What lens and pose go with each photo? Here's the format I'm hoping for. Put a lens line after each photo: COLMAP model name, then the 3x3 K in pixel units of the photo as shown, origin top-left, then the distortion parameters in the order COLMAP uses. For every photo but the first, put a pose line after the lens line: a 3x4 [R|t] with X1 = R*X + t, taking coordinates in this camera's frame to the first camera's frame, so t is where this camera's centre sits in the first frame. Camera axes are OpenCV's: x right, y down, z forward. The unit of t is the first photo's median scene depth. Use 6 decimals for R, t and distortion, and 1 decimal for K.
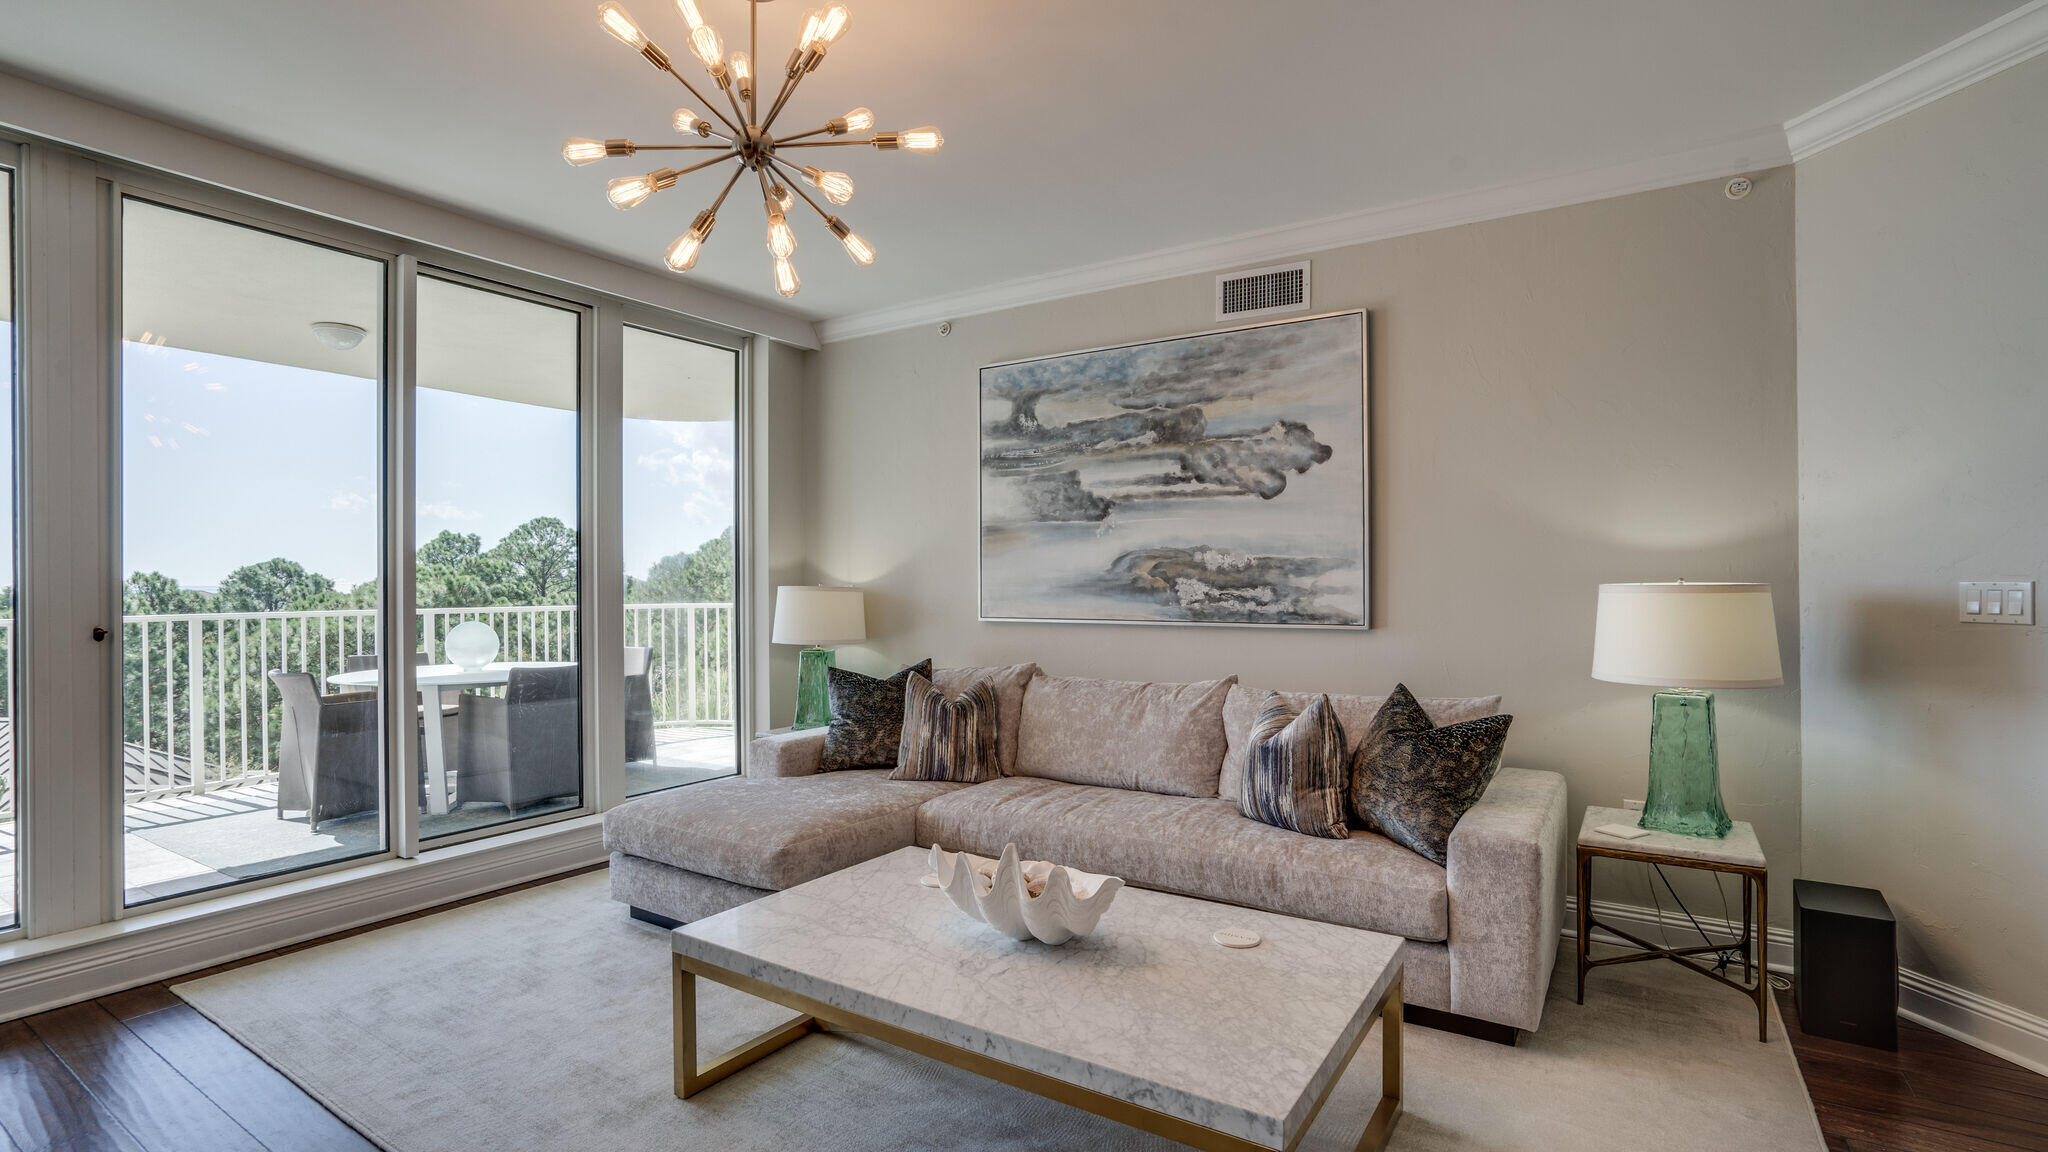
lens RADIAL K [[959.8, 0, 1031.3], [0, 959.8, 574.1], [0, 0, 1]] dist [-0.058874, 0.031072]
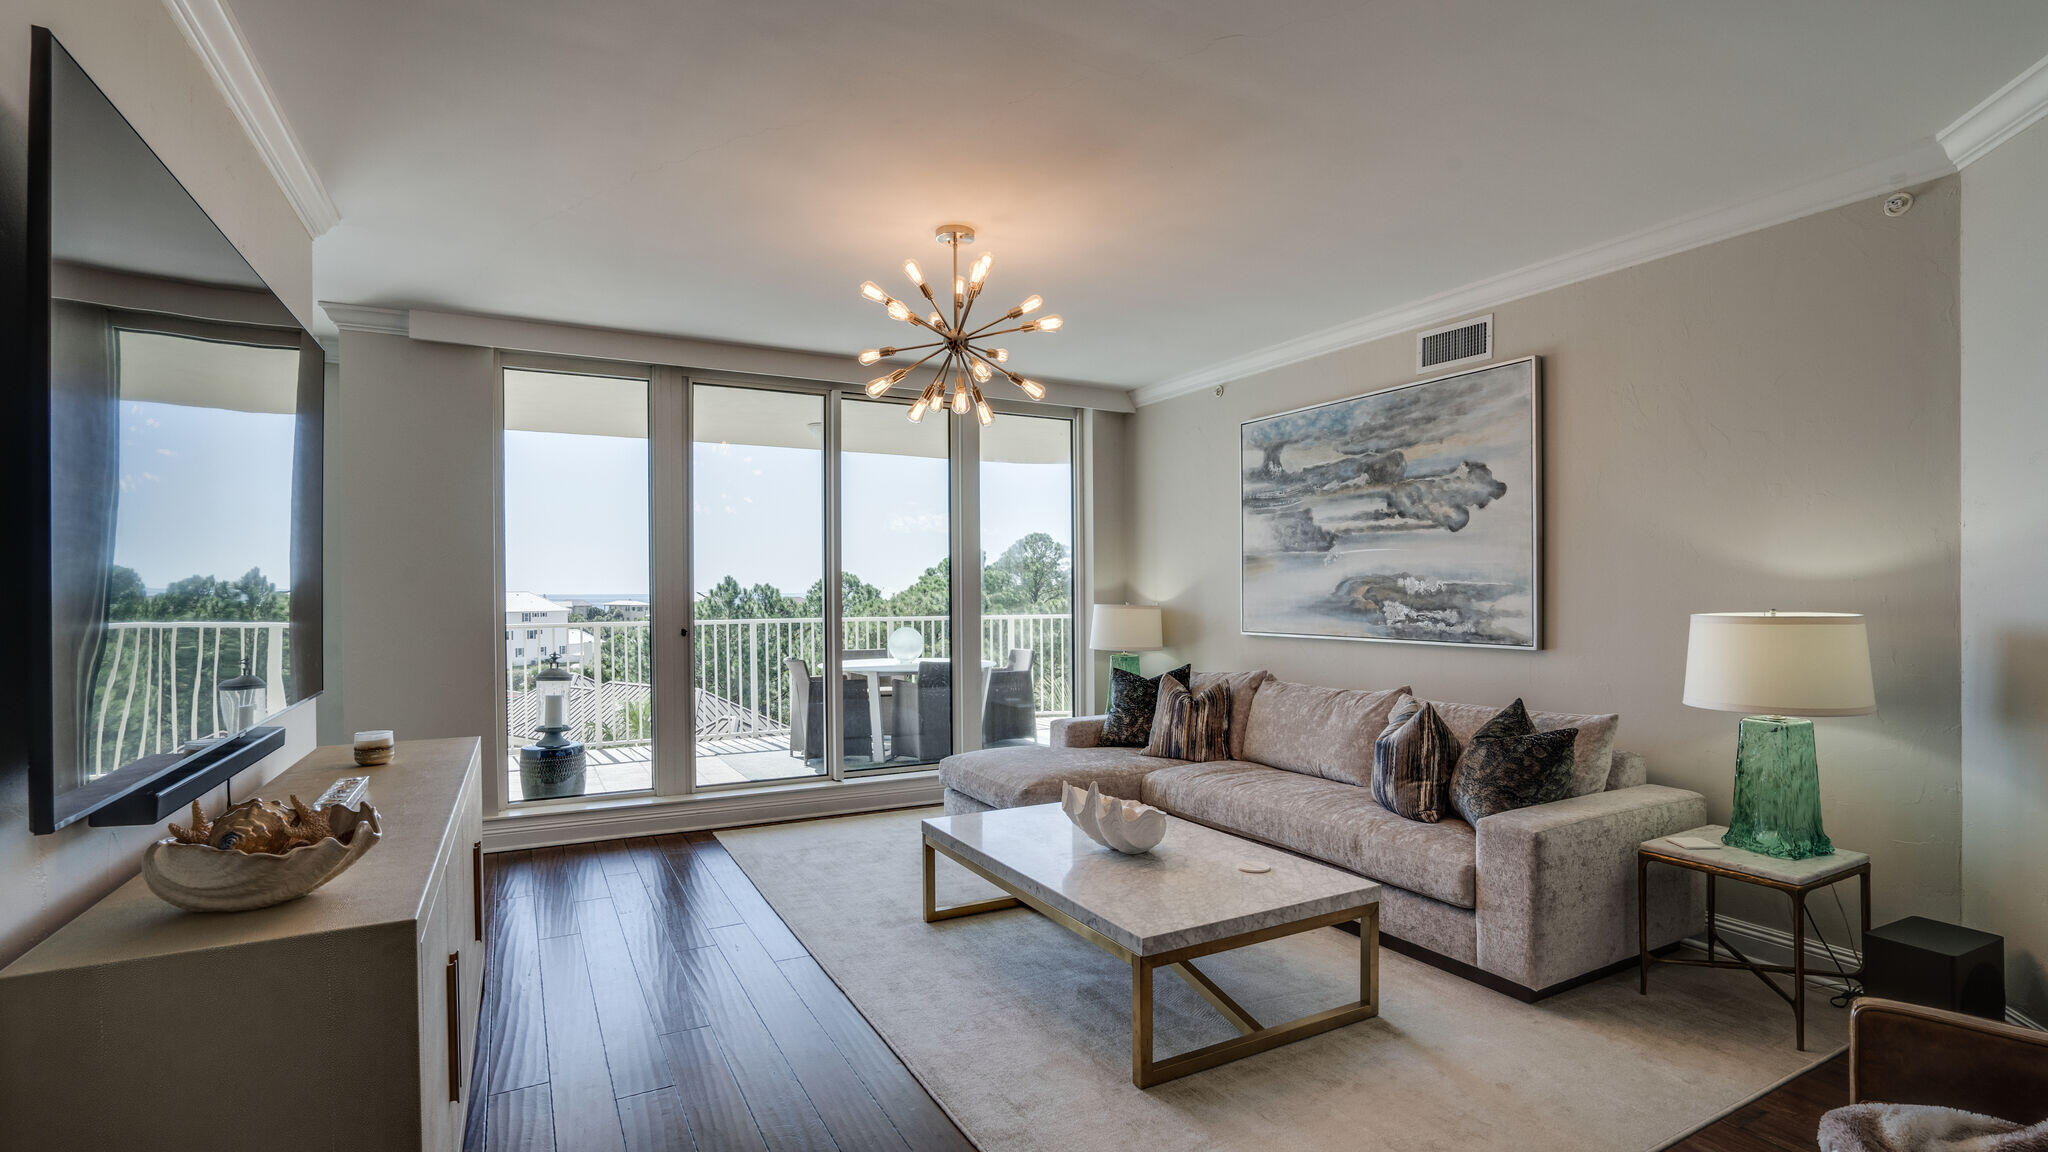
lens RADIAL K [[962.1, 0, 1028.6], [0, 962.1, 593.7], [0, 0, 1]] dist [-0.045494, 0.017205]
pose [[0.880648, 0.000831, -0.473770, 0.323436], [0.005269, 0.999919, 0.011548, -0.020386], [0.473741, -0.012666, 0.880573, -0.214540]]
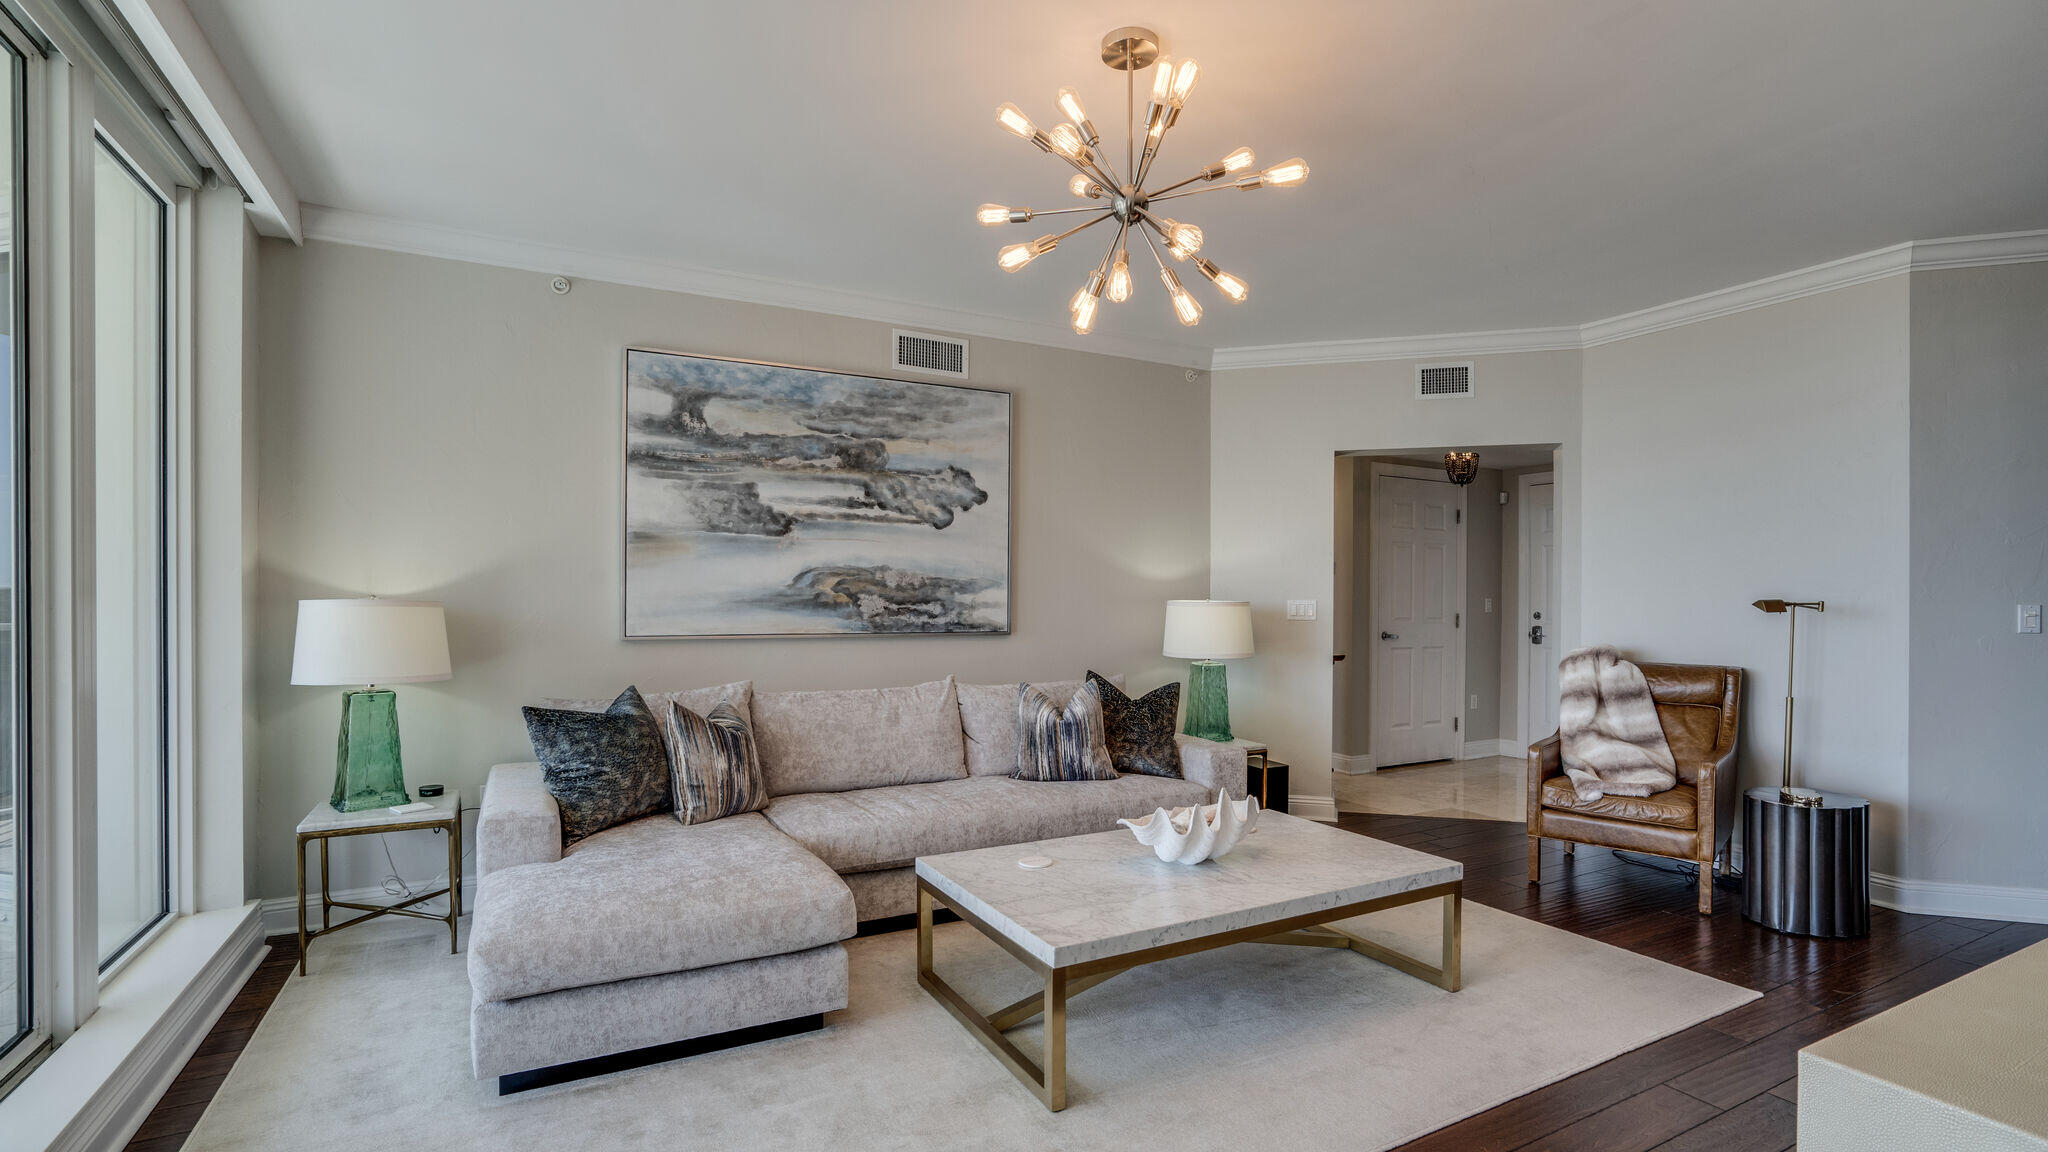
lens RADIAL K [[962.1, 0, 1028.6], [0, 962.1, 593.7], [0, 0, 1]] dist [-0.045494, 0.017205]
pose [[0.480523, 0.009380, 0.876932, -0.726783], [-0.013977, 0.999898, -0.003036, 0.004456], [-0.876871, -0.010798, 0.480605, 0.305733]]
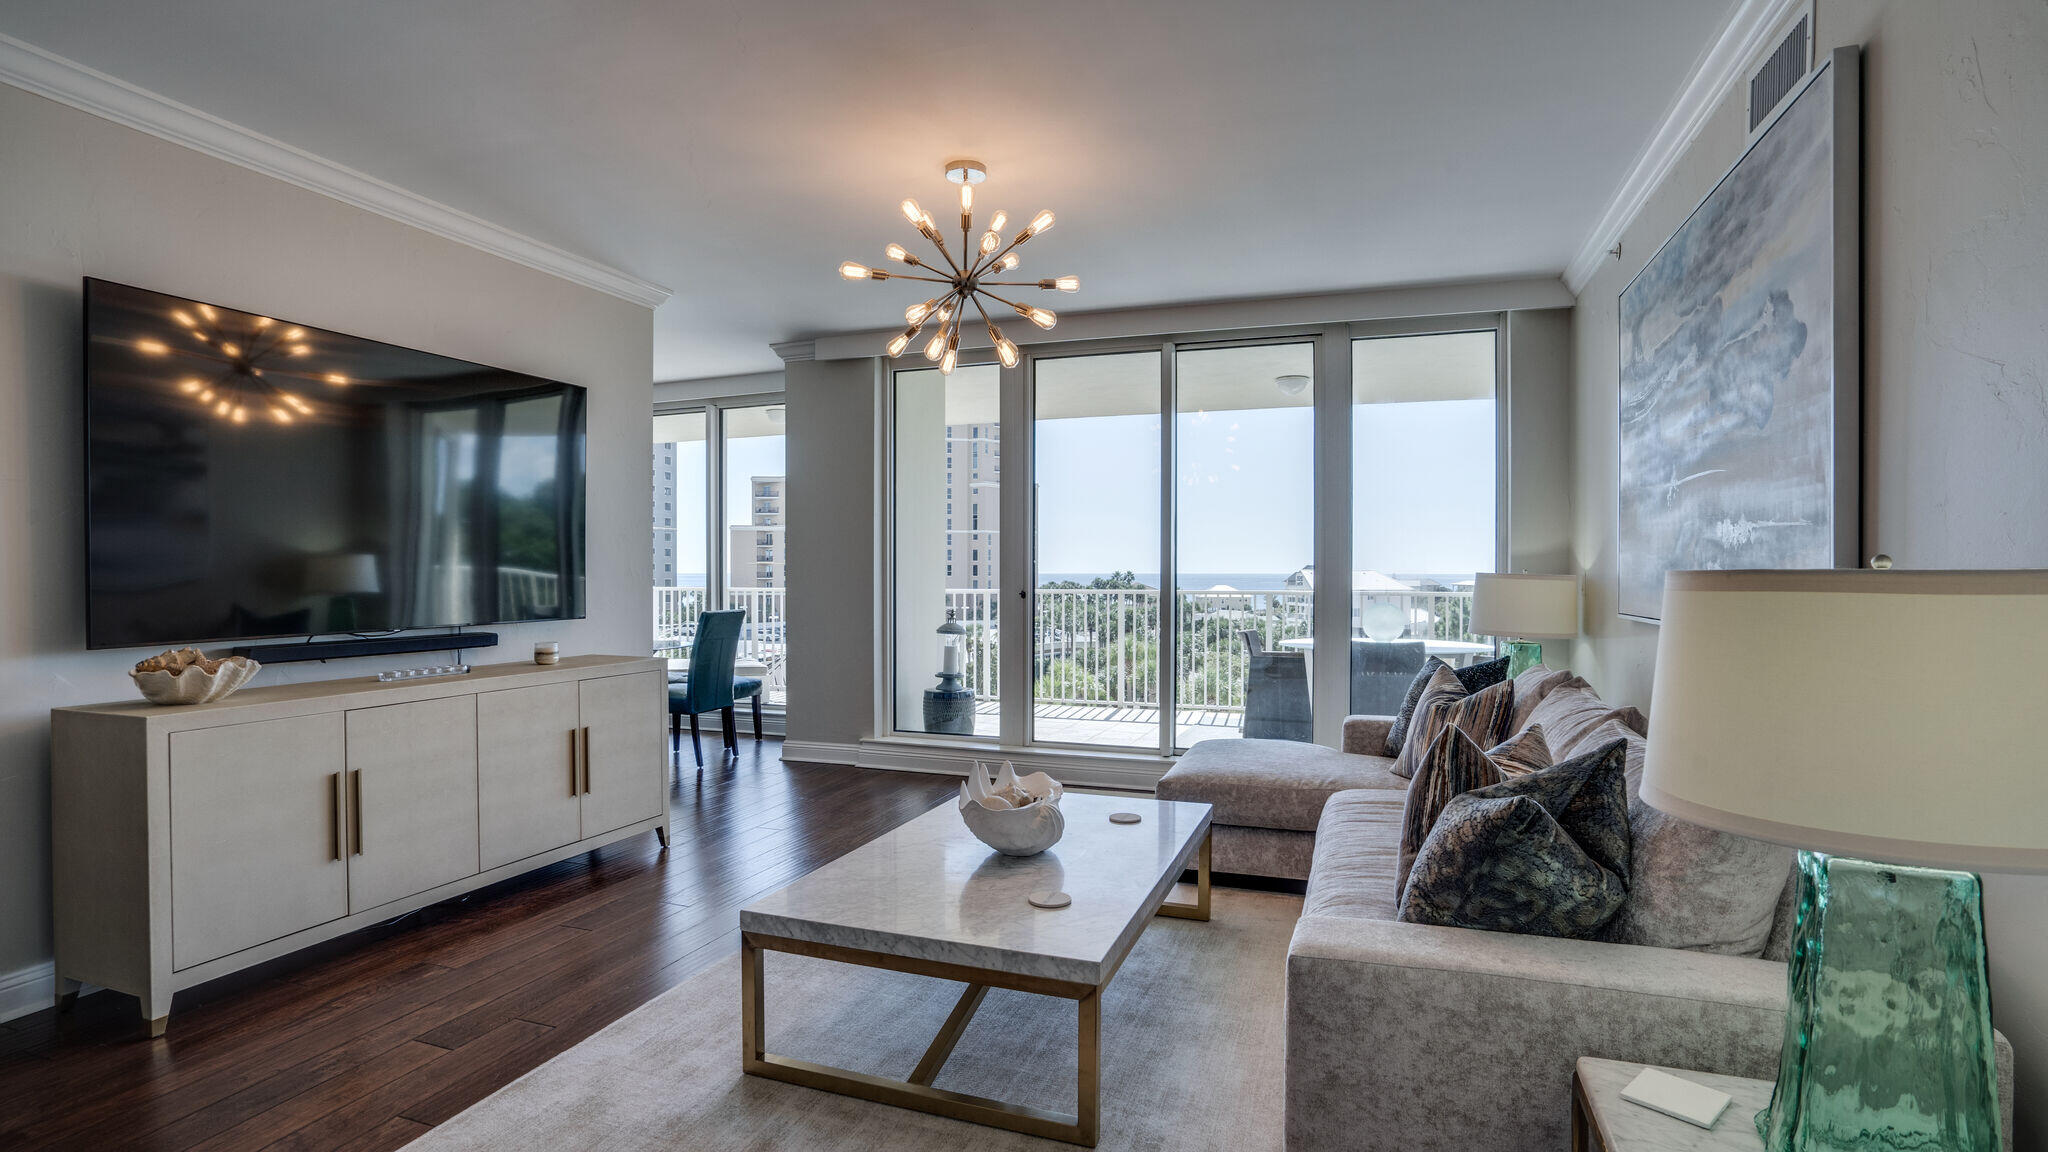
lens RADIAL K [[987.0, 0, 1019.4], [0, 987.0, 579.5], [0, 0, 1]] dist [-0.057507, 0.019611]
pose [[0.224833, 0.010209, -0.974344, 0.698748], [0.006482, 0.999907, 0.011972, 0.005910], [0.974376, -0.009007, 0.224746, 0.393013]]
